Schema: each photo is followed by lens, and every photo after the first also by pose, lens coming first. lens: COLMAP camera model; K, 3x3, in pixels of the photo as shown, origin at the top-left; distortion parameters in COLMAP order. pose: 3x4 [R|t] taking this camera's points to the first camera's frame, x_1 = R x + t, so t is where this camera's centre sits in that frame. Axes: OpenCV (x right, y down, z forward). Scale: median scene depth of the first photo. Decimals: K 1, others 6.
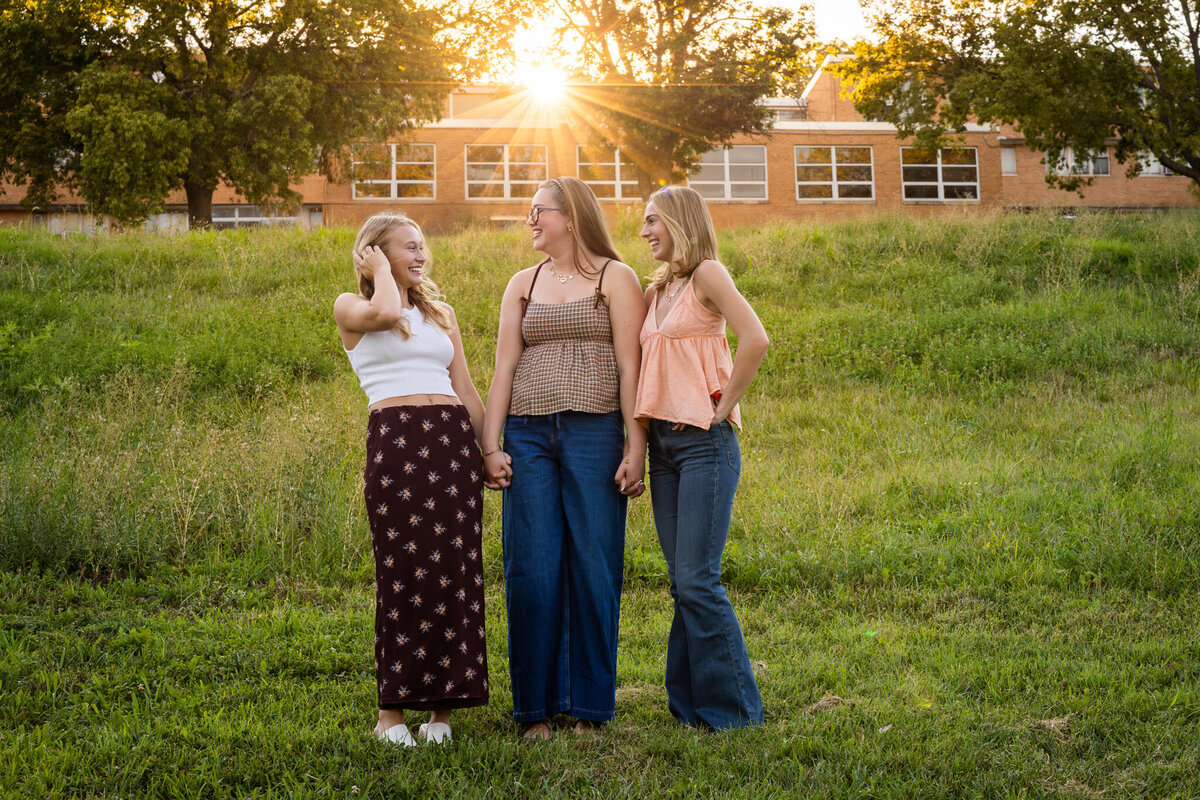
lens RADIAL K [[1708.3, 0, 599.4], [0, 1708.3, 398.8], [0, 0, 1]] dist [-0.167181, 0.000000]
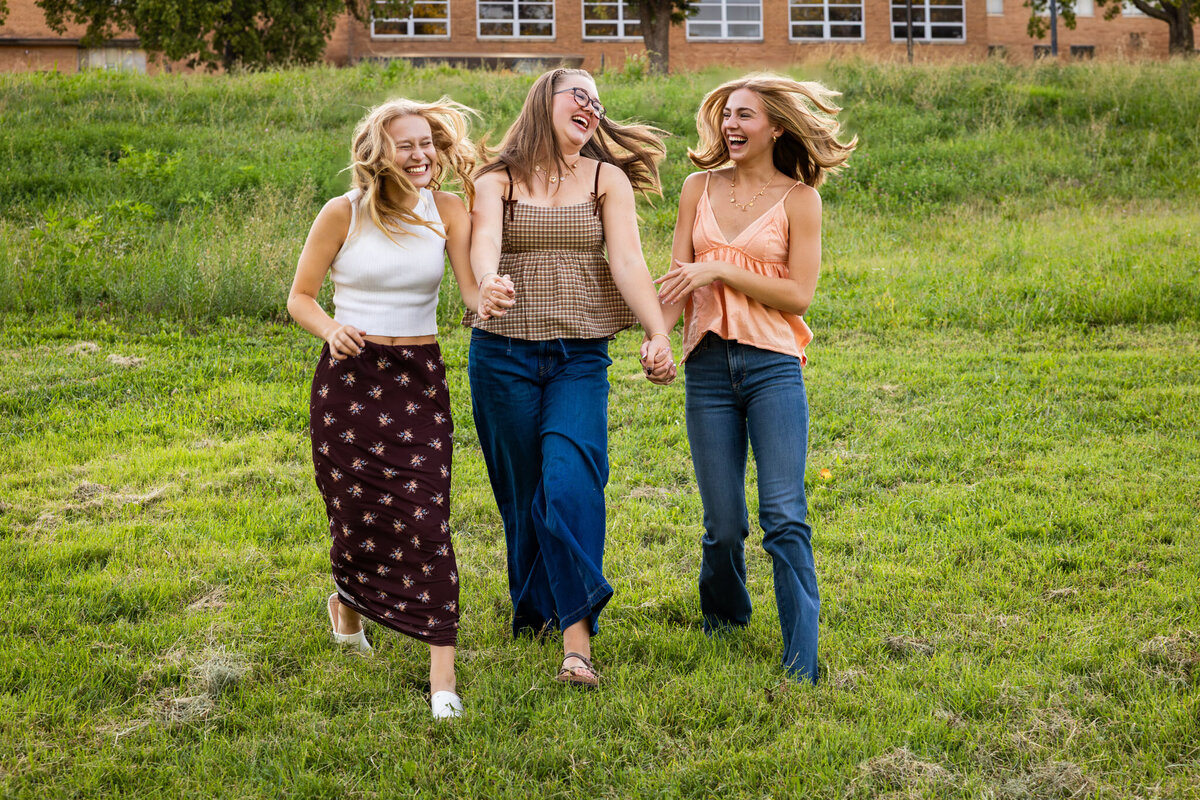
lens RADIAL K [[2020.5, 0, 598.3], [0, 2020.5, 399.1], [0, 0, 1]] dist [-0.036040, 0.000000]
pose [[0.999947, 0.006778, 0.007740, -0.017772], [-0.007340, 0.997156, 0.075004, 0.020510], [-0.007209, -0.075057, 0.997153, -0.427700]]
